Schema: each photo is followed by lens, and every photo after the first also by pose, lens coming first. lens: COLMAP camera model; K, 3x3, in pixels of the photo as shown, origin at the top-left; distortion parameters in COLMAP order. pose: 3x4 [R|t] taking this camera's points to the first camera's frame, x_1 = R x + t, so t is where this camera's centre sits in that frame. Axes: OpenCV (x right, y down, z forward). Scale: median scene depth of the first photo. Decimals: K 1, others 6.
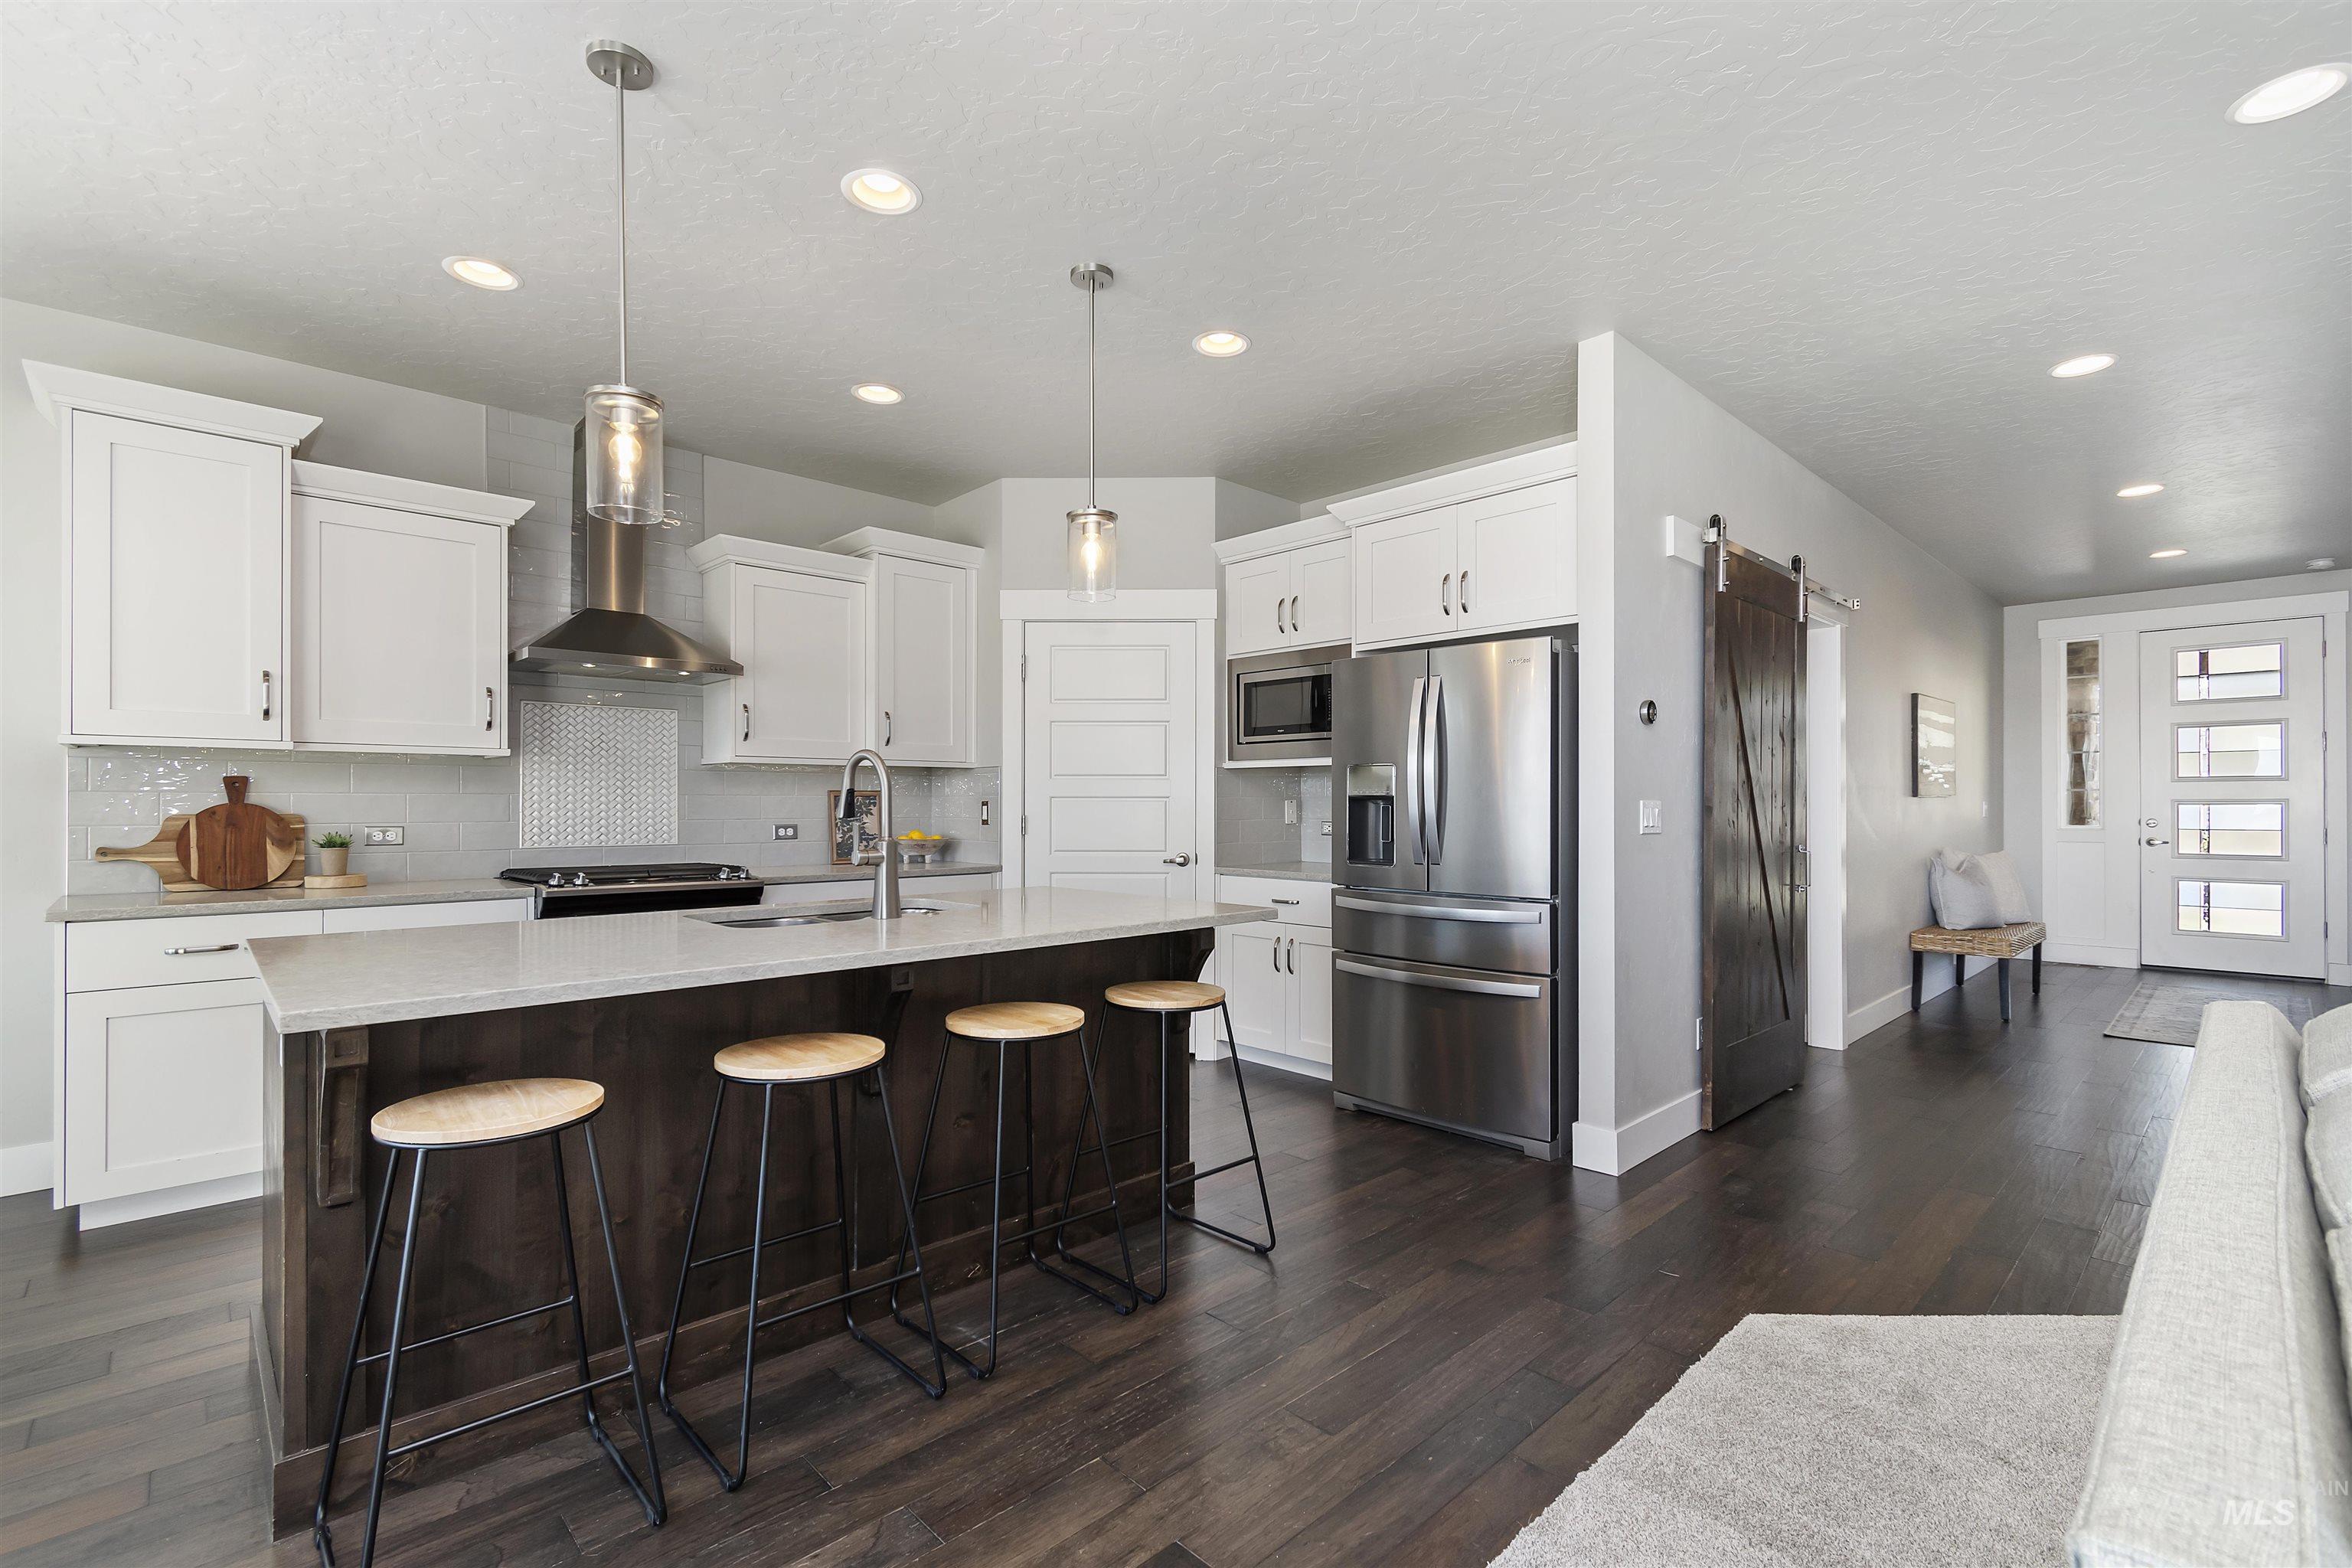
lens RADIAL K [[1039.5, 0, 1175.4], [0, 1039.5, 795.2], [0, 0, 1]] dist [-0.001110, -0.000620]
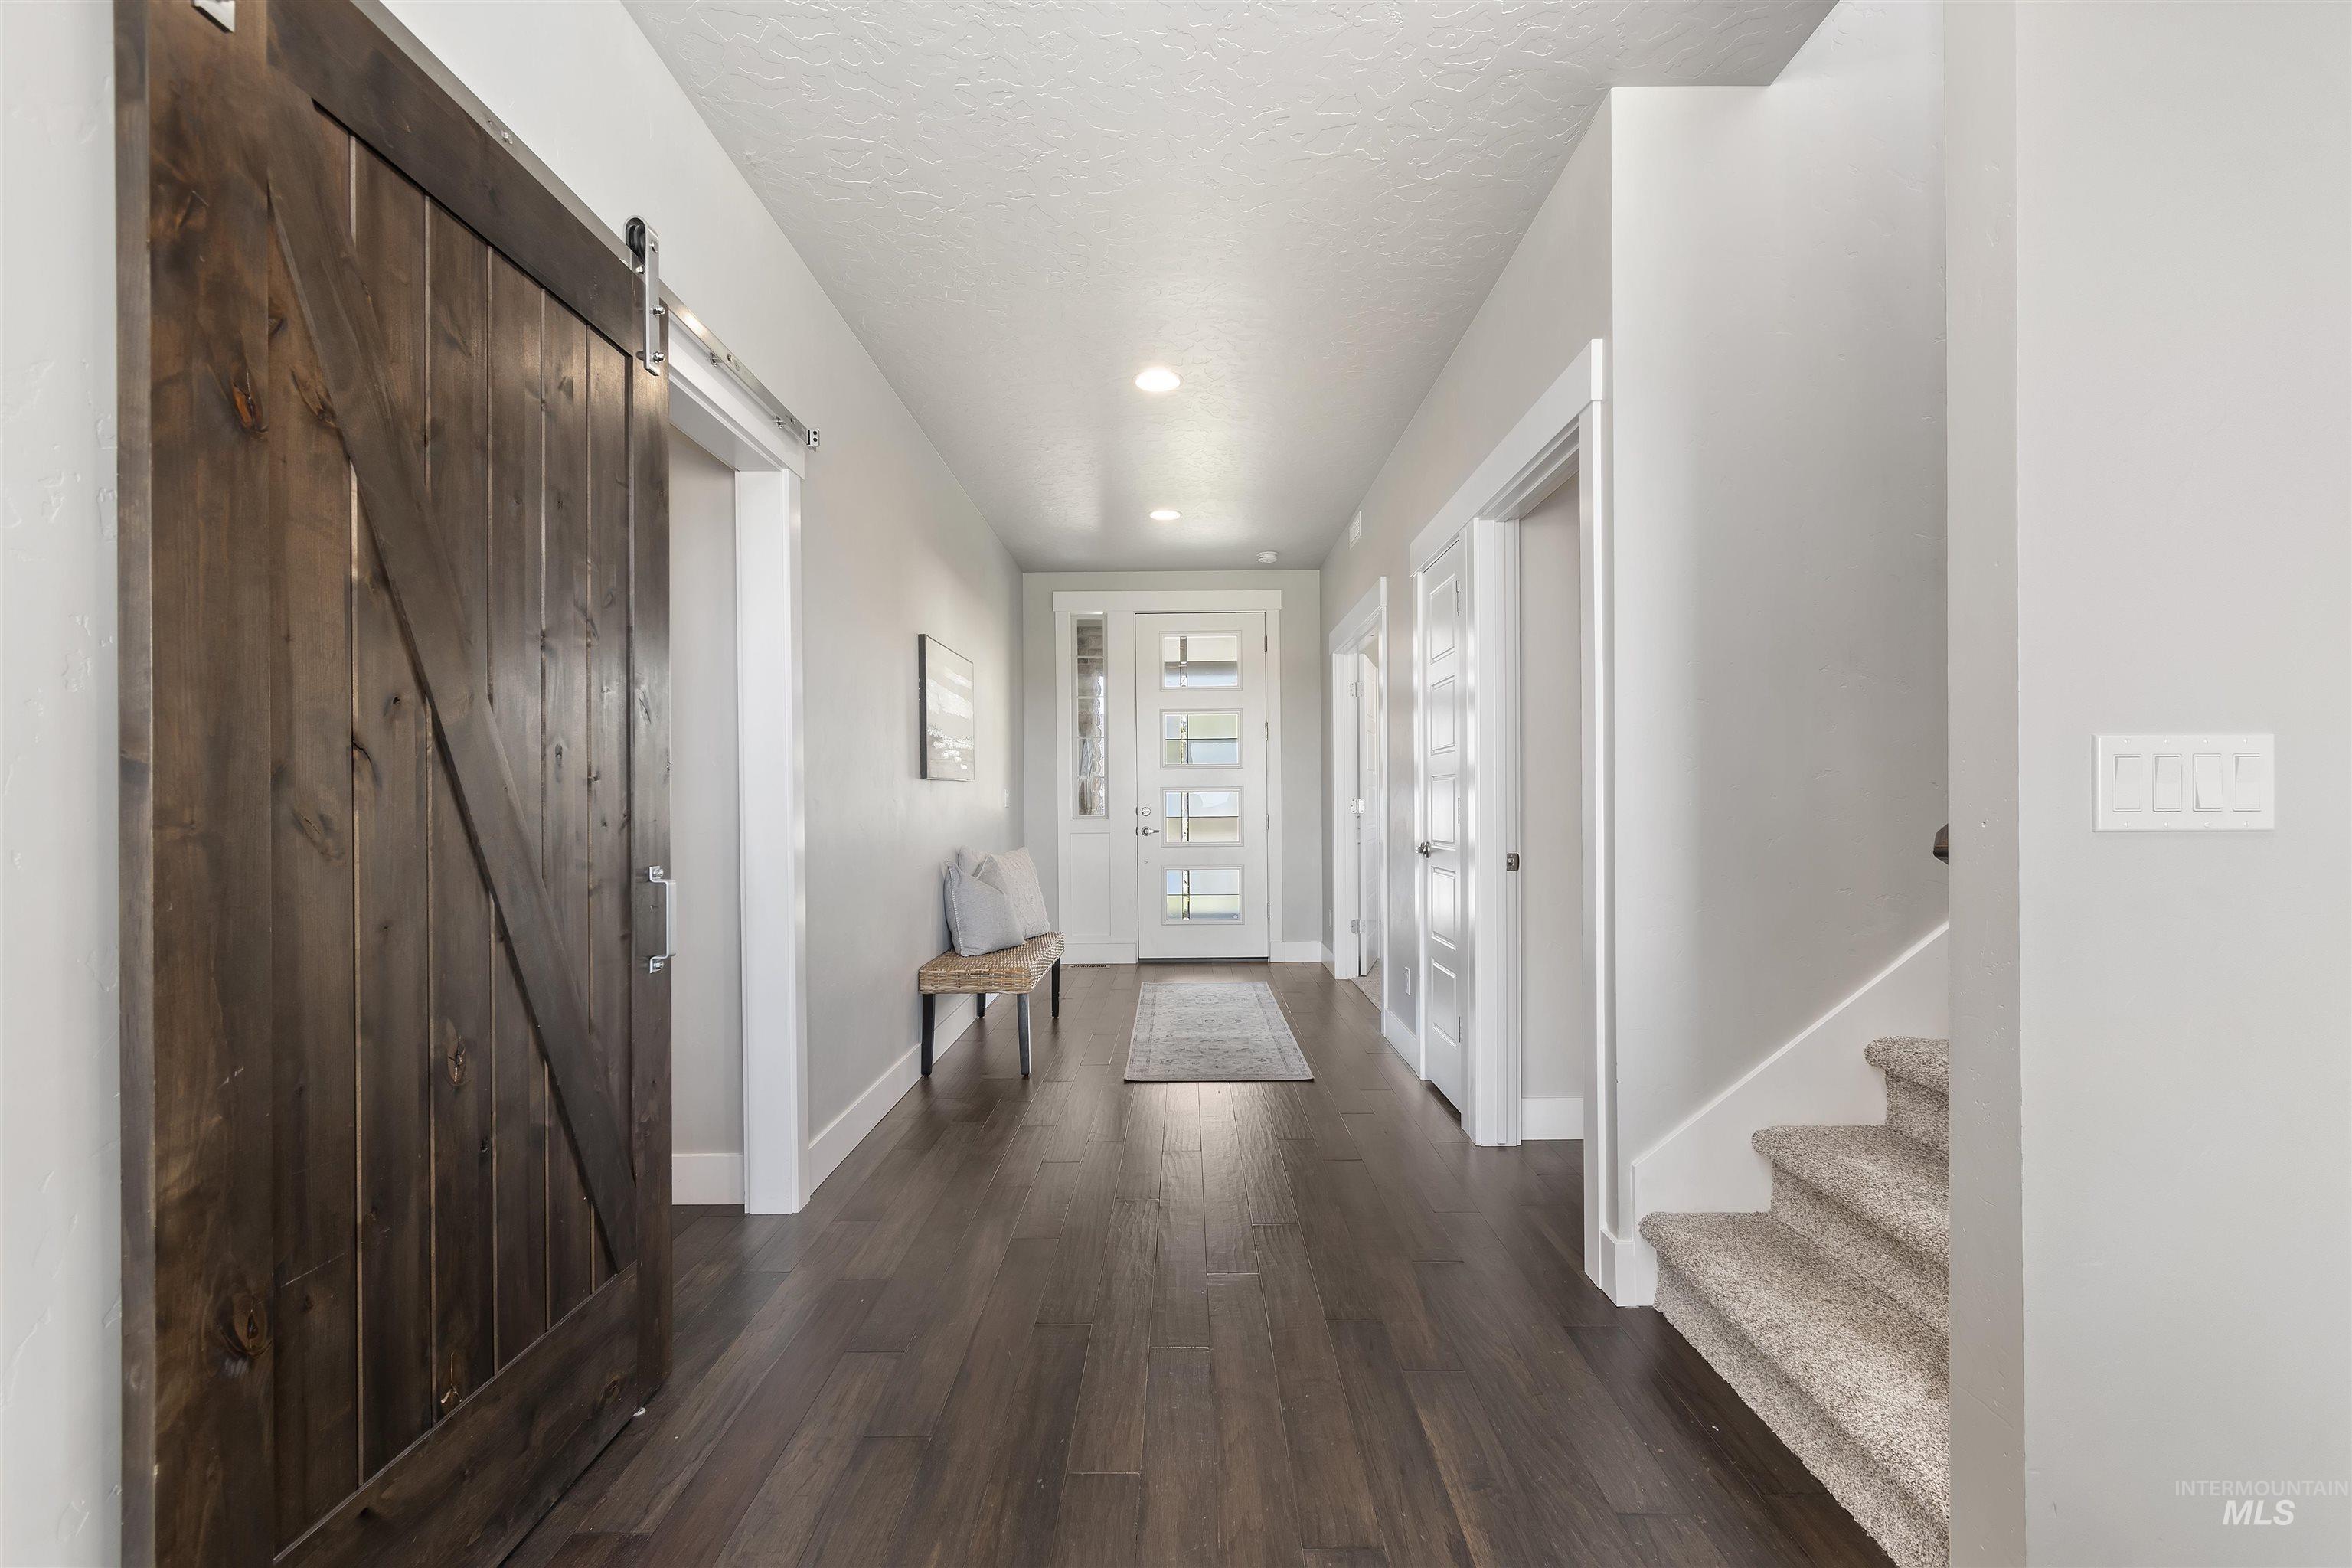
lens RADIAL K [[1063.9, 0, 1166.2], [0, 1063.9, 813.5], [0, 0, 1]] dist [0.011651, 0.000044]
pose [[0.696847, -0.015976, 0.717042, 0.374415], [0.002334, 0.999797, 0.020008, 0.013184], [-0.717216, -0.012269, 0.696743, 0.456899]]
